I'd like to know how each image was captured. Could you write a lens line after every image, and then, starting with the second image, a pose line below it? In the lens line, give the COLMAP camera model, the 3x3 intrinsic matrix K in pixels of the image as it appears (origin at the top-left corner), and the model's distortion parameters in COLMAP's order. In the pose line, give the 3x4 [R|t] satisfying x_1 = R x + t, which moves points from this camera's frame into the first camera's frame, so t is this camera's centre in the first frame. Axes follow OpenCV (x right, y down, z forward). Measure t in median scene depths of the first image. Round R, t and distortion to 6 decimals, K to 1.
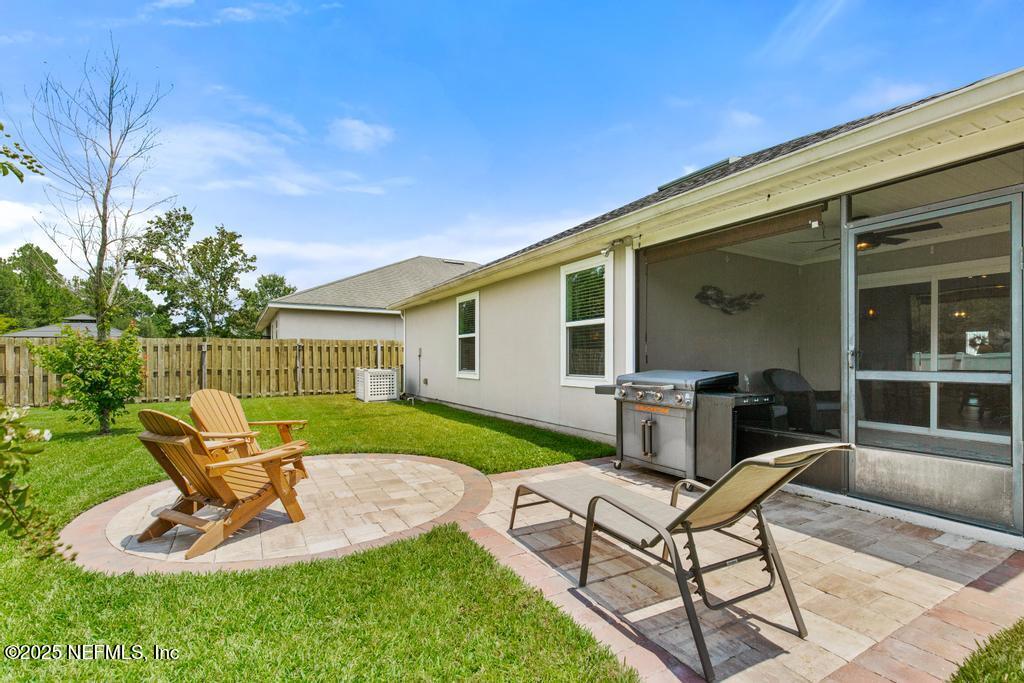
lens RADIAL K [[468.9, 0, 509.5], [0, 468.9, 348.3], [0, 0, 1]] dist [0.003608, -0.000096]
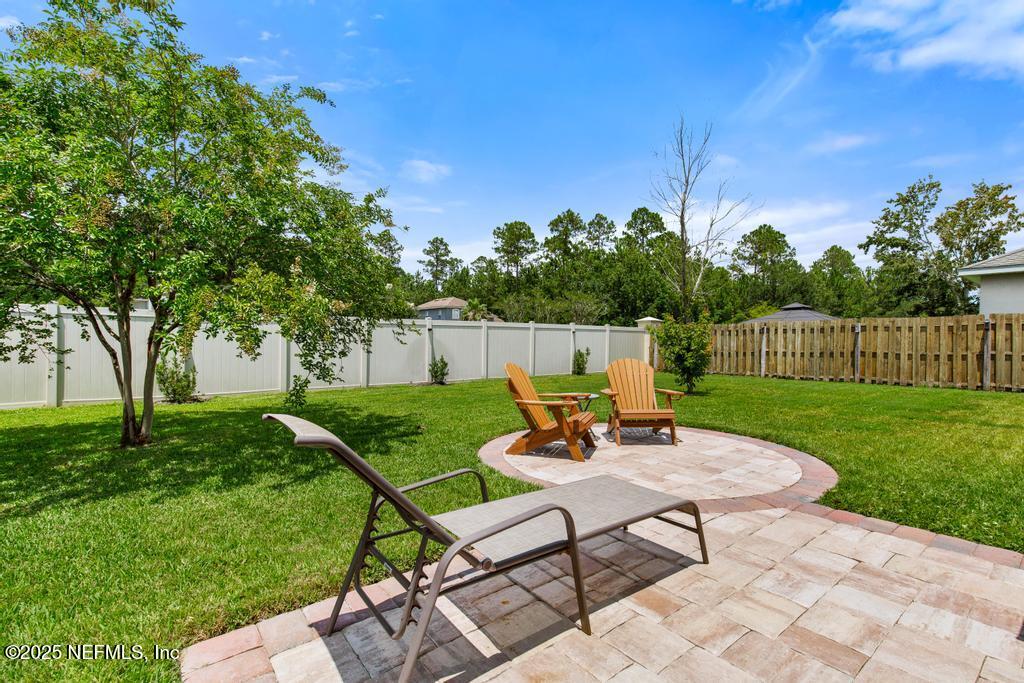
lens RADIAL K [[465.4, 0, 507.9], [0, 465.4, 340.6], [0, 0, 1]] dist [-0.001514, -0.000566]
pose [[0.157290, 0.004817, -0.987541, 0.164118], [0.011624, 0.999910, 0.006729, 0.007948], [0.987484, -0.012537, 0.157219, 0.138062]]
